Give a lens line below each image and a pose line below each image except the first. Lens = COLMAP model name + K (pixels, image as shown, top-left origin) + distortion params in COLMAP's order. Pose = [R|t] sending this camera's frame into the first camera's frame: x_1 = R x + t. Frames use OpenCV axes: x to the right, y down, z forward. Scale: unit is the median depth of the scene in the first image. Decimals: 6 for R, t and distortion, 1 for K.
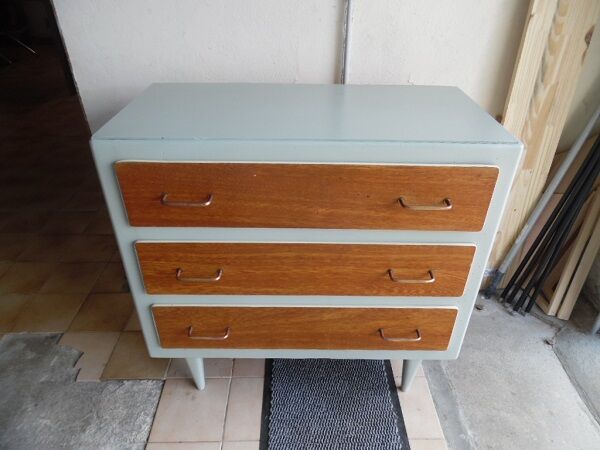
lens RADIAL K [[423.5, 0, 310.8], [0, 423.5, 229.9], [0, 0, 1]] dist [-0.019773, 0.011172]
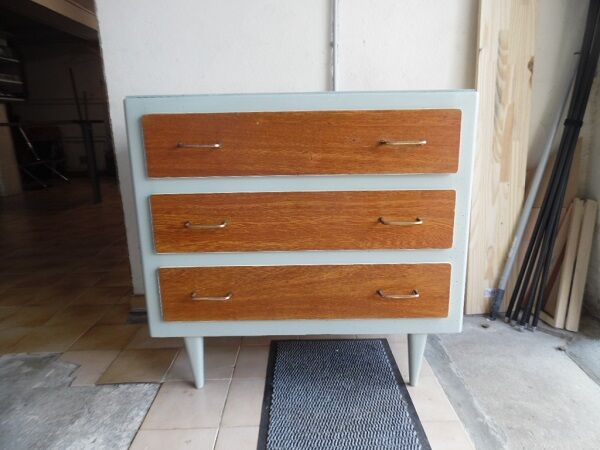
lens RADIAL K [[423.5, 0, 310.5], [0, 423.5, 228.1], [0, 0, 1]] dist [-0.019773, 0.011172]
pose [[0.999362, -0.034227, -0.010244, 0.014632], [0.028807, 0.941549, -0.335642, 0.403334], [0.021134, 0.335132, 0.941934, -0.016424]]
